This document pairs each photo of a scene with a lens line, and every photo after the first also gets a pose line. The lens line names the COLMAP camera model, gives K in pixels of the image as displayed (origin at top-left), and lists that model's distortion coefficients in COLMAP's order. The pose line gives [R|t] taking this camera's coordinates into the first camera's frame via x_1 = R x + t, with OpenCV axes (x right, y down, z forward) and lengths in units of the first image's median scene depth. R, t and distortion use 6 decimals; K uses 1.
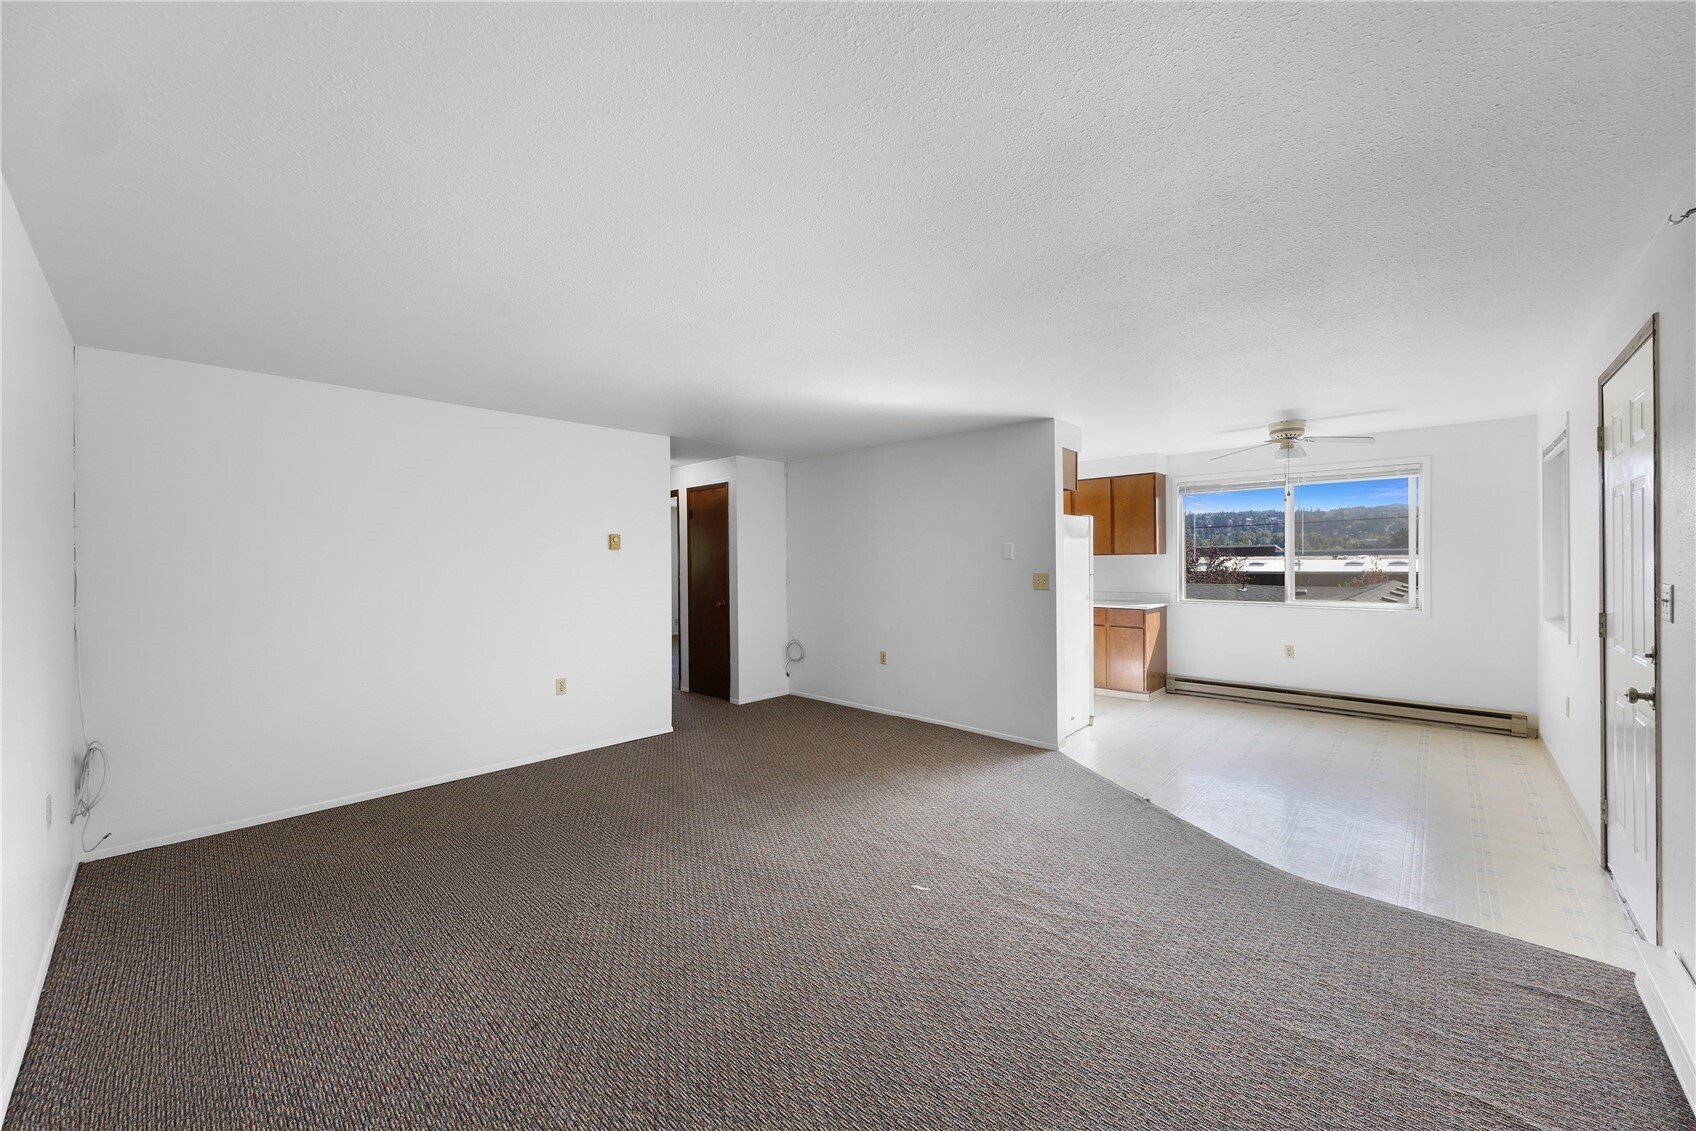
lens RADIAL K [[629.6, 0, 844.0], [0, 629.6, 556.5], [0, 0, 1]] dist [0.001077, 0.000125]
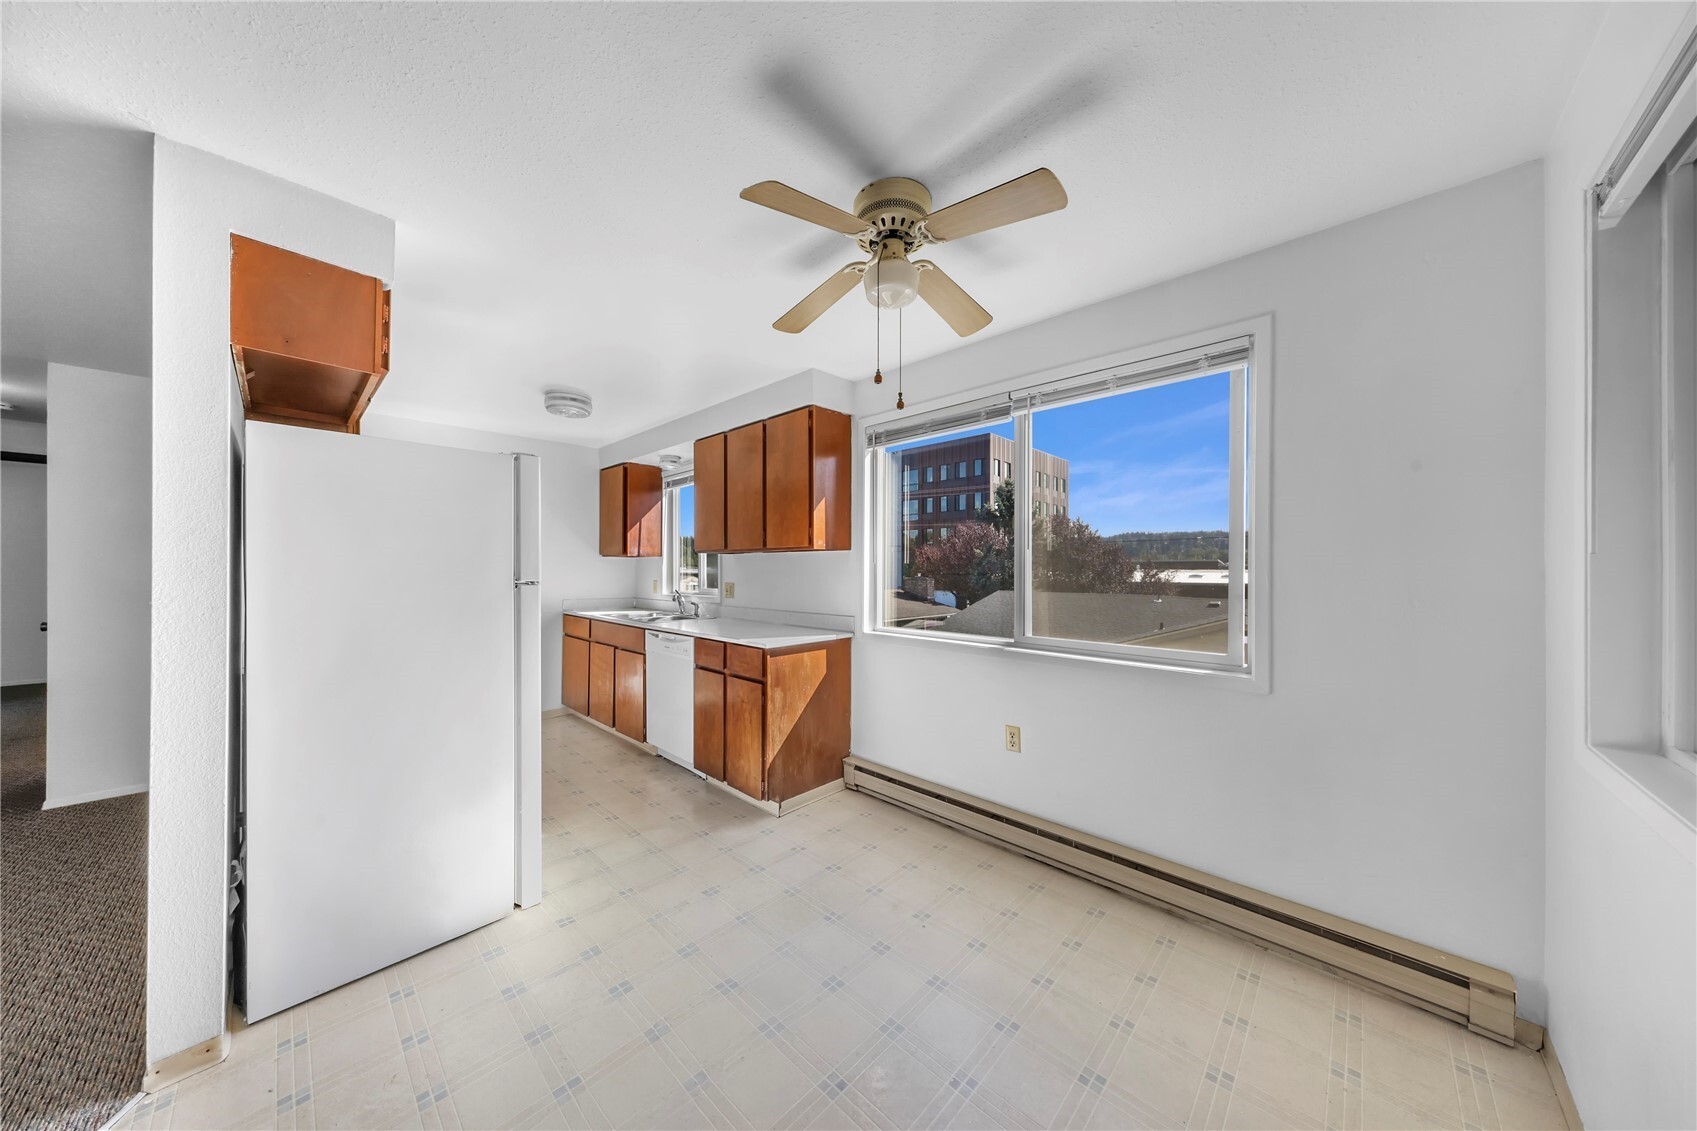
lens RADIAL K [[531.7, 0, 845.4], [0, 531.7, 566.7], [0, 0, 1]] dist [0.001144, 0.000039]
pose [[0.999806, 0.007939, -0.018020, 0.535326], [-0.007958, 0.999968, -0.000942, 0.012084], [0.018012, 0.001085, 0.999837, 0.523142]]
